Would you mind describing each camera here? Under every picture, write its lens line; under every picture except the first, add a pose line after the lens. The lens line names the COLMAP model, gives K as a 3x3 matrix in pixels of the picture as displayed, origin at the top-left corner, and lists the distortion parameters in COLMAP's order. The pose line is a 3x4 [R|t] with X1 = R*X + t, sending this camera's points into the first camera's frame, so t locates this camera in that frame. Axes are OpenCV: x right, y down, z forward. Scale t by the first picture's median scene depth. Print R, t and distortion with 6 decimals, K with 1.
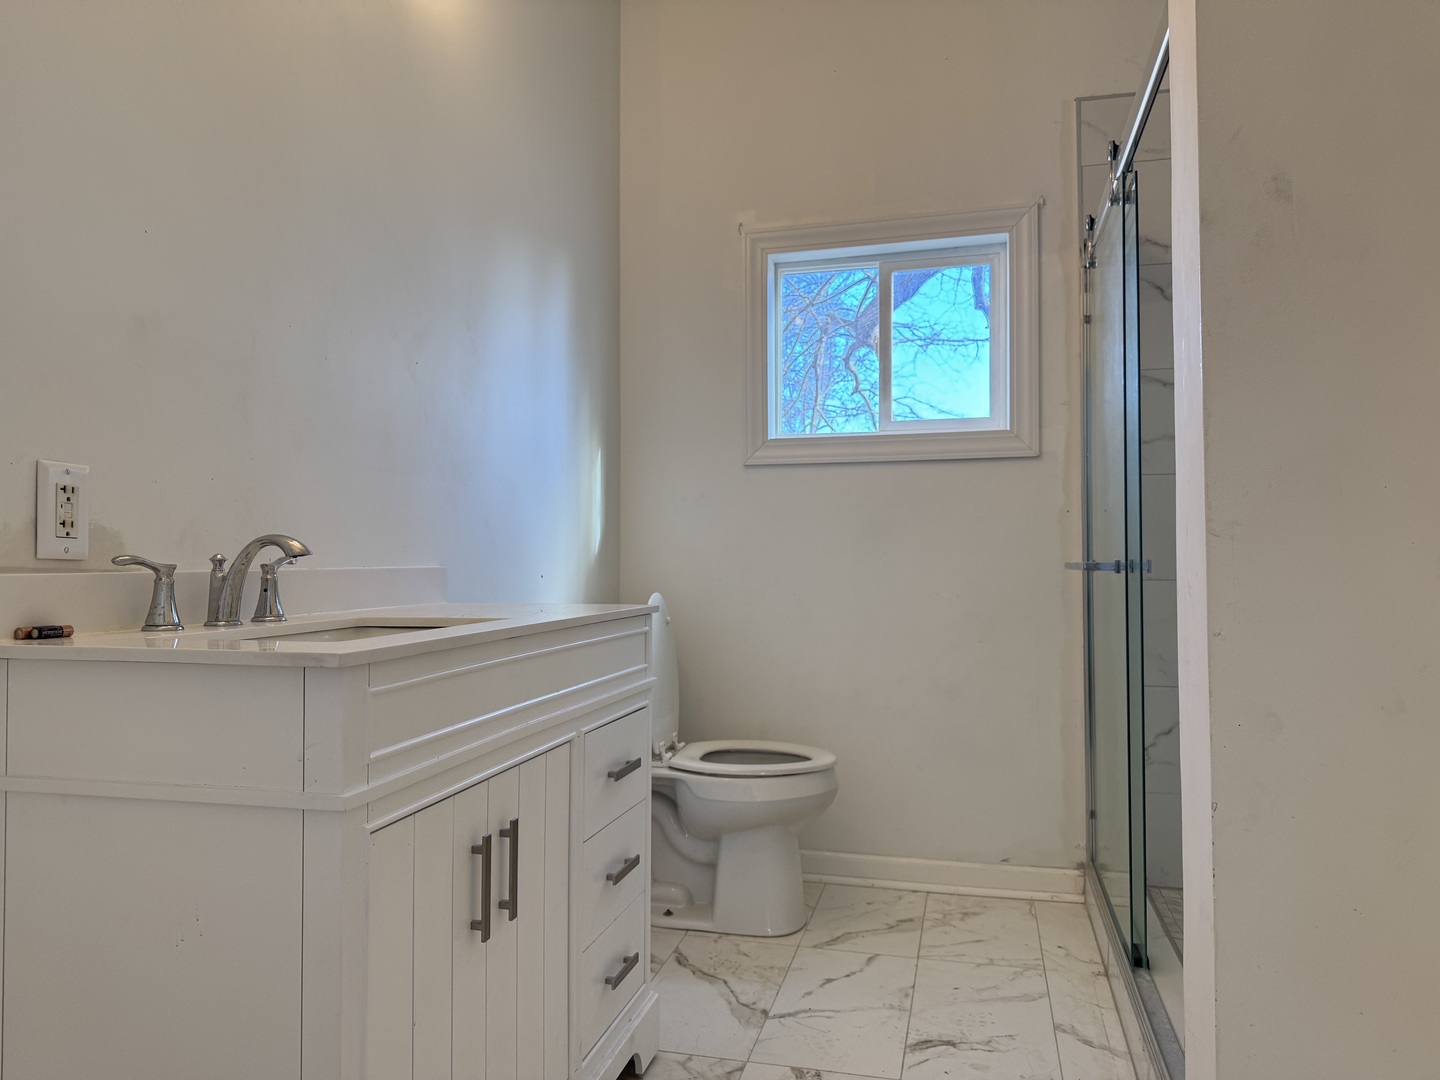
lens RADIAL K [[1020.5, 0, 720.0], [0, 1020.5, 540.0], [0, 0, 1]] dist [0.110703, -0.125983]
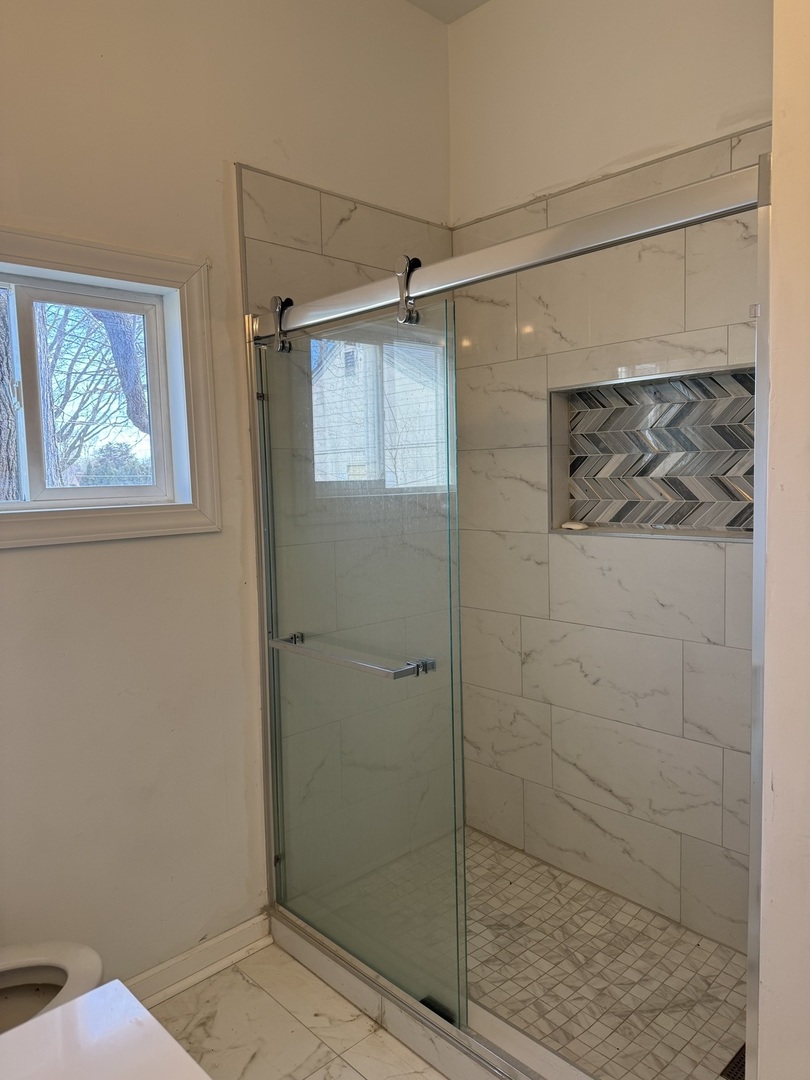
lens RADIAL K [[765.4, 0, 402.6], [0, 765.4, 547.2], [0, 0, 1]] dist [0.110703, -0.125983]
pose [[0.542641, -0.092579, 0.834847, -0.215231], [0.005735, 0.994293, 0.106533, -0.144798], [-0.839945, -0.053021, 0.540075, 0.459275]]
